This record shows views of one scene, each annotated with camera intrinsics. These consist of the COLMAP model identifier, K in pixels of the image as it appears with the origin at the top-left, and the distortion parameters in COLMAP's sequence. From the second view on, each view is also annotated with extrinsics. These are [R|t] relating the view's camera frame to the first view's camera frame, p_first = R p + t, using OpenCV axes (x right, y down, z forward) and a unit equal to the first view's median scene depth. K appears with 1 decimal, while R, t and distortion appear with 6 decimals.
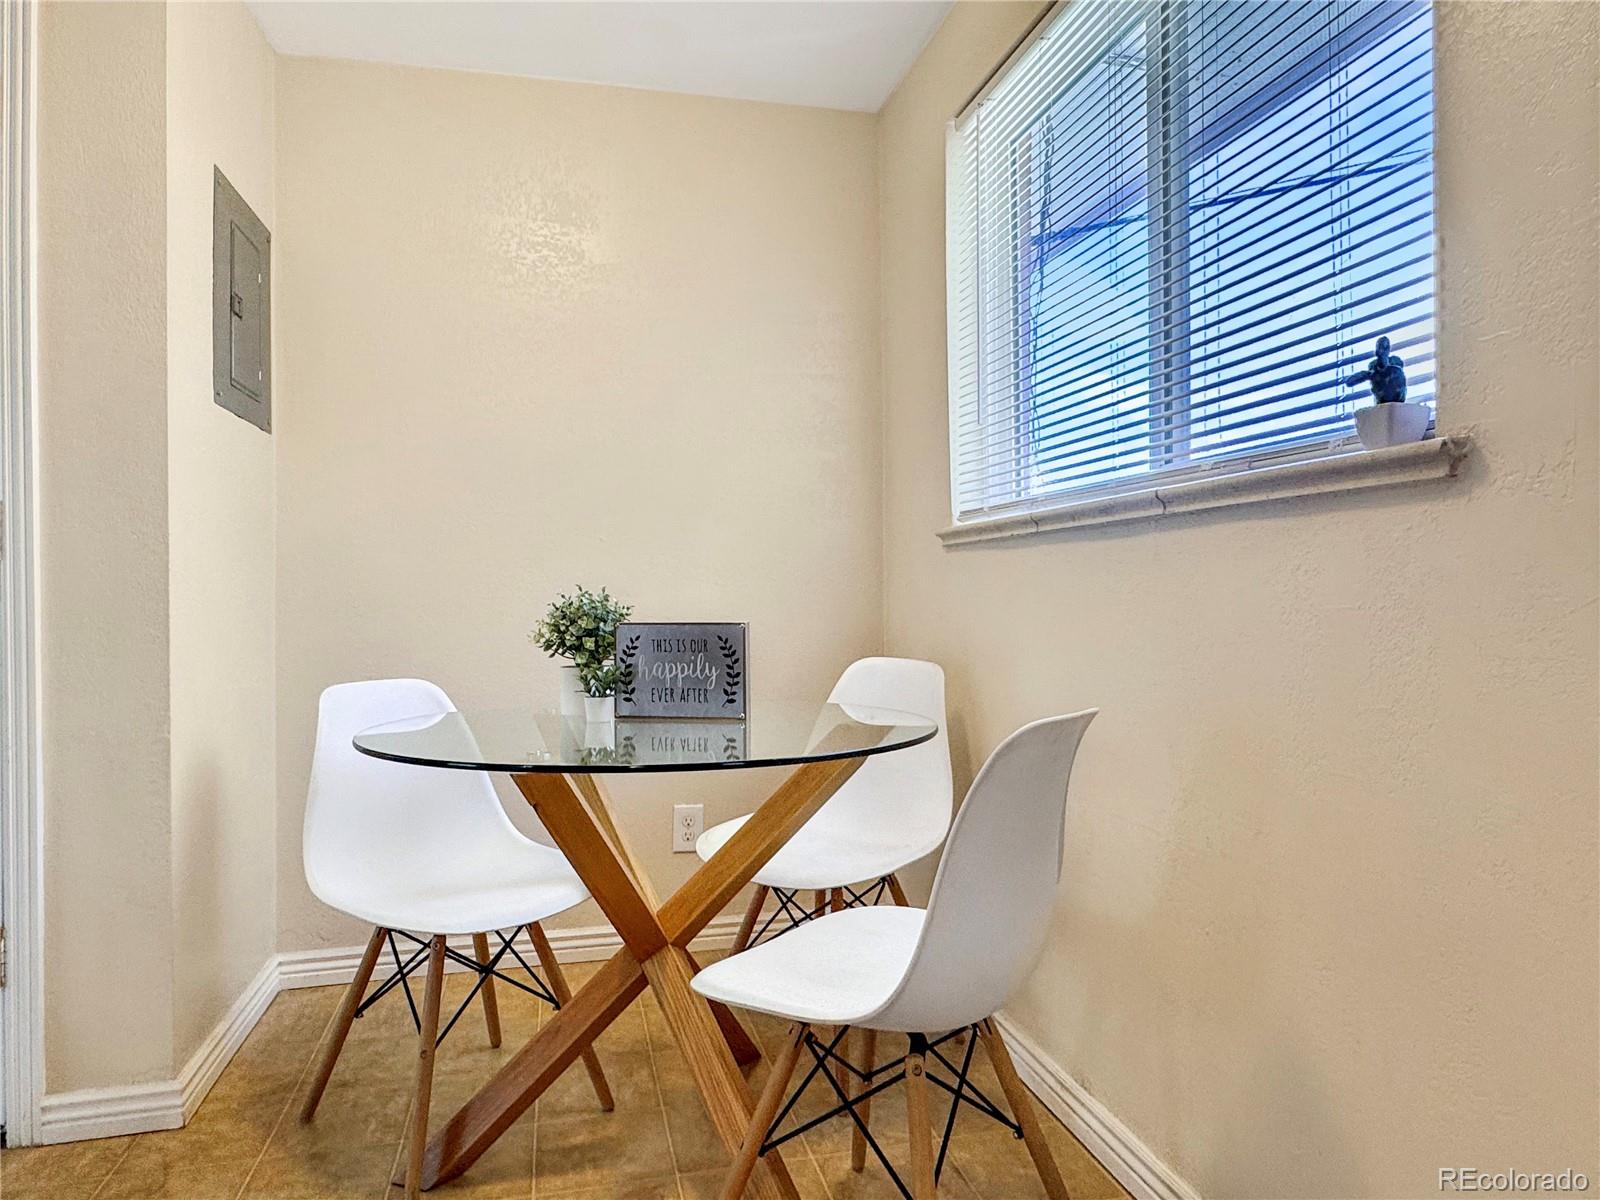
lens RADIAL K [[1003.4, 0, 800.0], [0, 1003.4, 600.0], [0, 0, 1]] dist [0.006227, -0.001895]
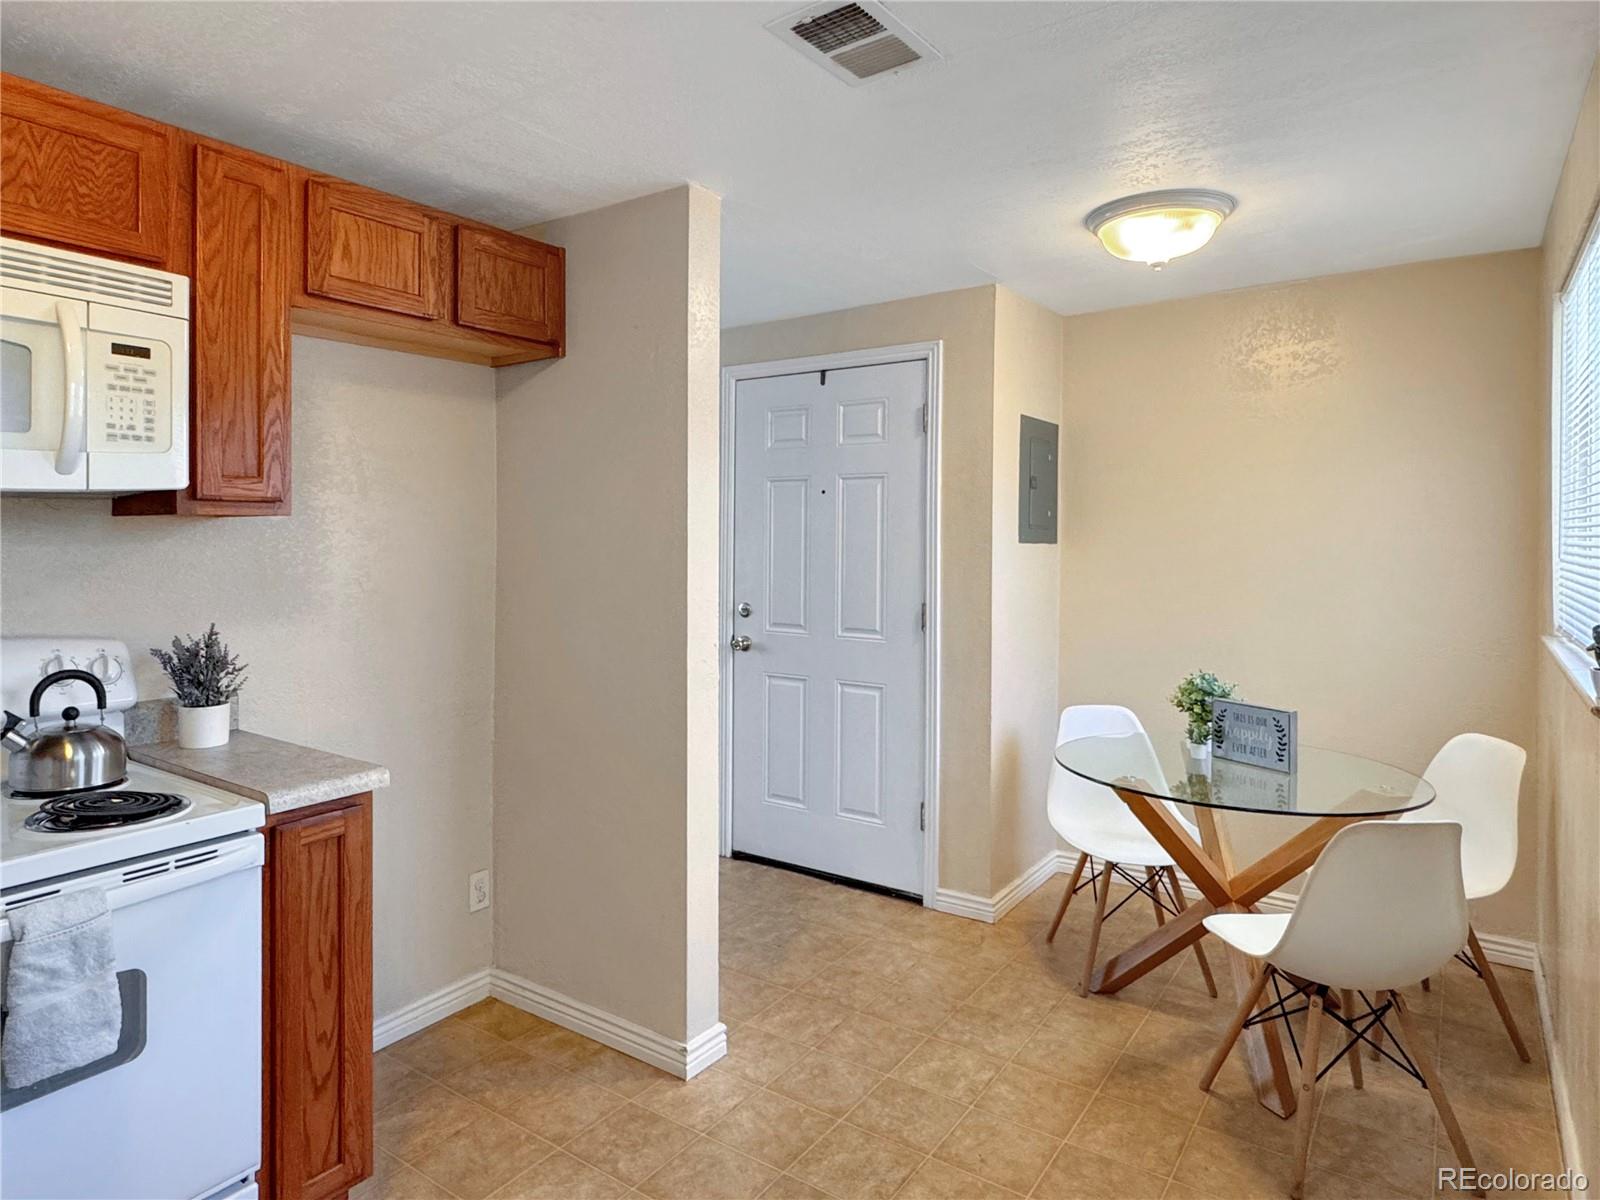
lens RADIAL K [[947.6, 0, 800.0], [0, 947.6, 600.0], [0, 0, 1]] dist [-0.000383, -0.001184]
pose [[0.661222, 0.049171, -0.748577, 0.497573], [-0.005182, 0.998125, 0.060986, -0.220022], [0.750172, -0.036446, 0.660237, -0.487906]]
